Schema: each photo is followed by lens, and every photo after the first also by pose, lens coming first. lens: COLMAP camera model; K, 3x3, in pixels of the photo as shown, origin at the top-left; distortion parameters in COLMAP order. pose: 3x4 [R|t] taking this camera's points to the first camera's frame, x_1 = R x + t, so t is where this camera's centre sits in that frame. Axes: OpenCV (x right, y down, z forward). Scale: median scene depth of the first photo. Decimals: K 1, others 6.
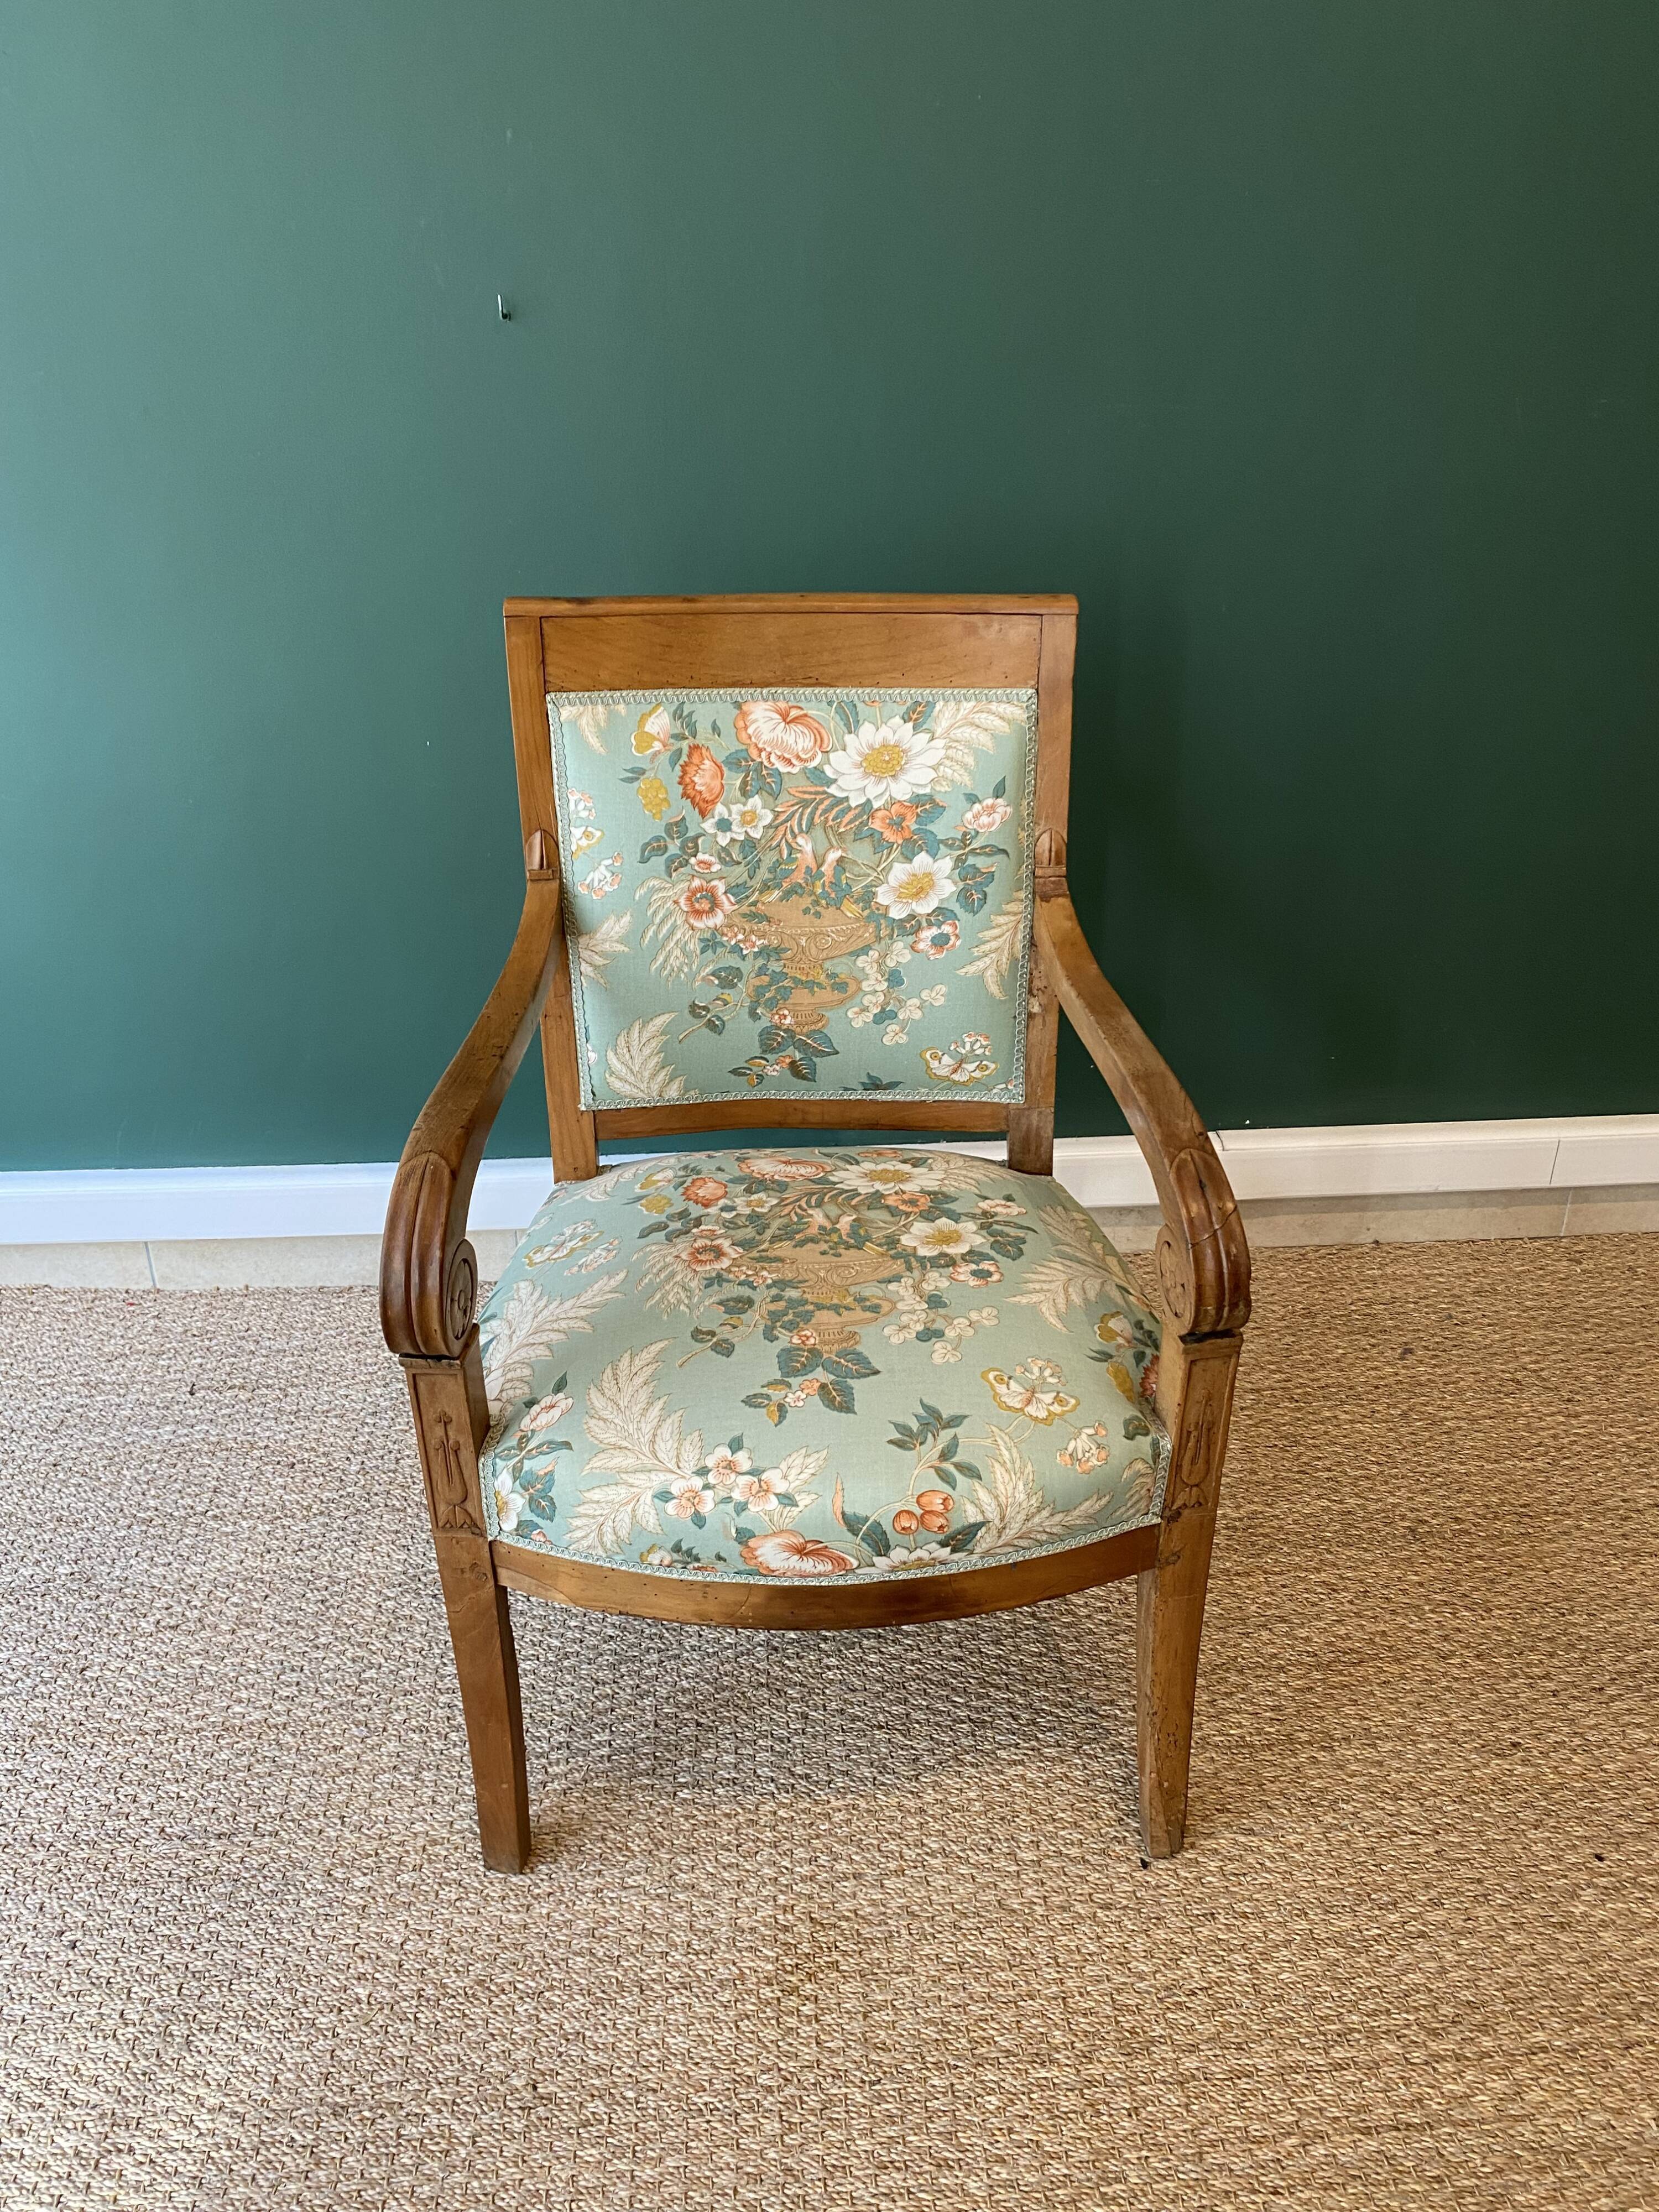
lens RADIAL K [[1682.6, 0, 822.2], [0, 1682.6, 1096.7], [0, 0, 1]] dist [0.000043, -0.003387]
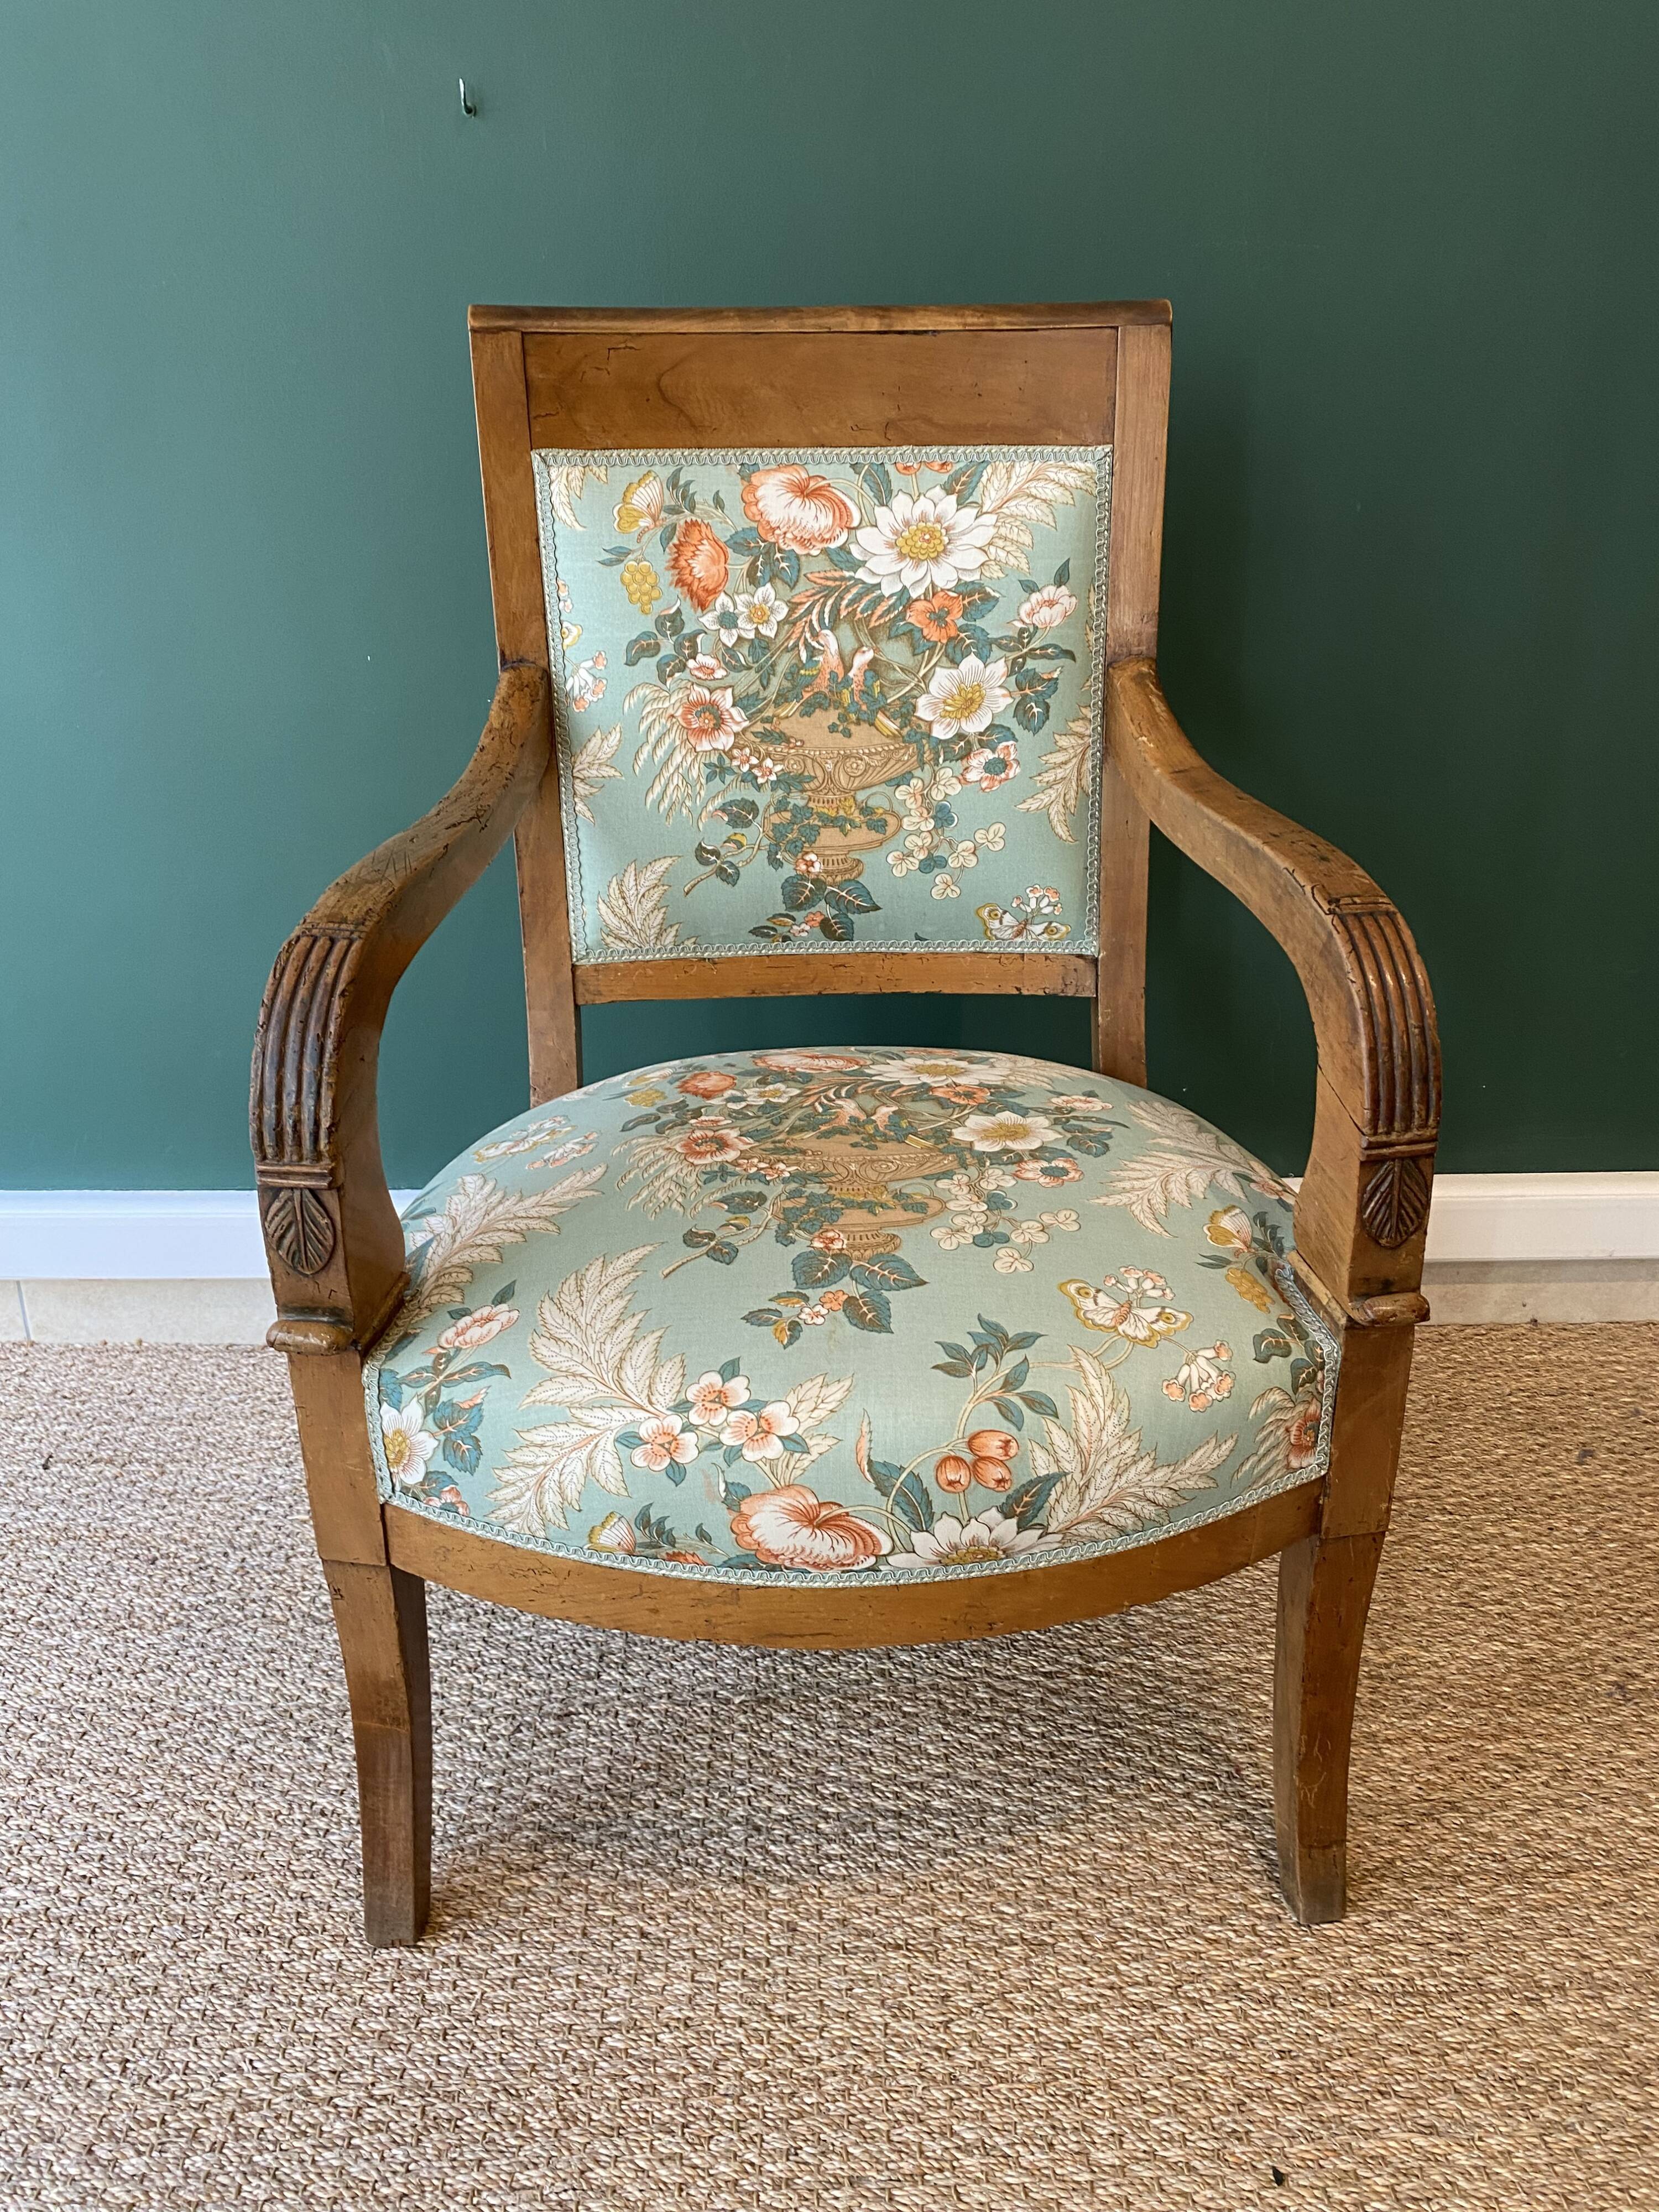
lens RADIAL K [[1682.6, 0, 846.8], [0, 1682.6, 1089.5], [0, 0, 1]] dist [0.000043, -0.003387]
pose [[0.999567, 0.021085, -0.020520, 0.020989], [-0.022726, 0.996260, -0.083365, 0.075405], [0.018686, 0.083796, 0.996308, 0.269860]]
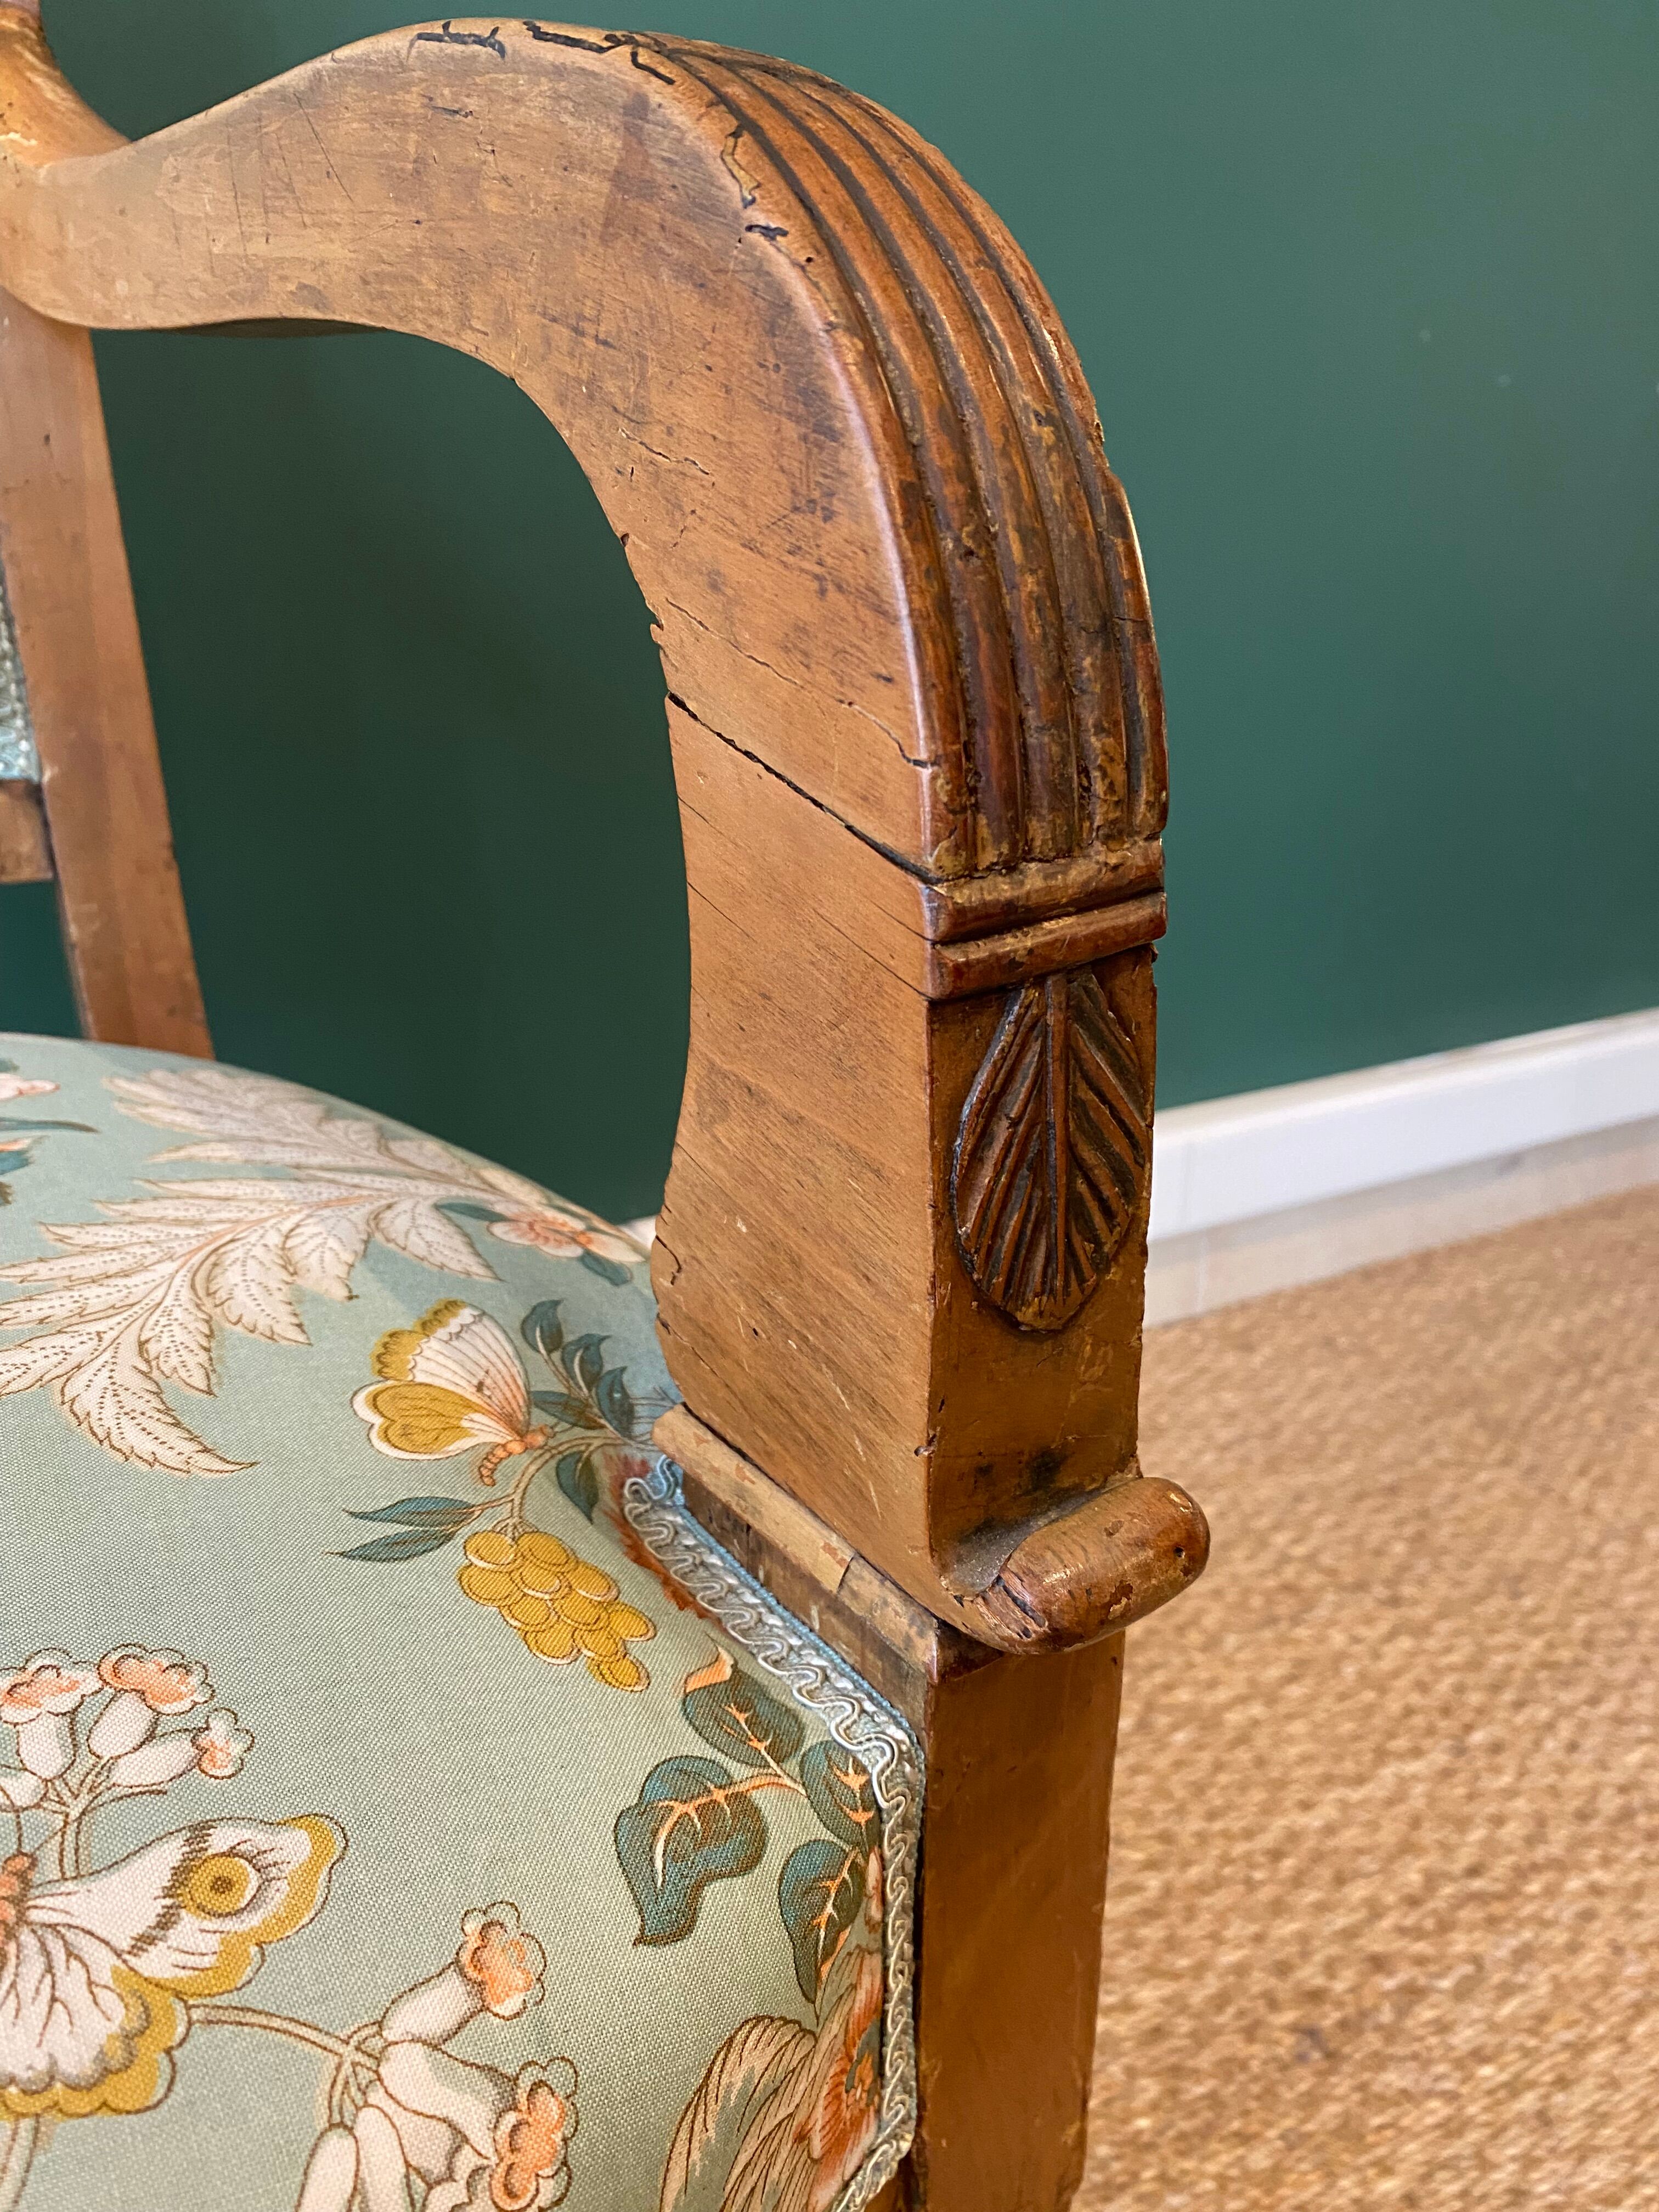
lens RADIAL K [[1682.6, 0, 822.5], [0, 1682.6, 1086.0], [0, 0, 1]] dist [0.000043, -0.003387]
pose [[0.901966, -0.129139, 0.412044, 0.125678], [0.190739, 0.975245, -0.111876, 0.067878], [-0.387396, 0.179502, 0.904269, 0.753144]]
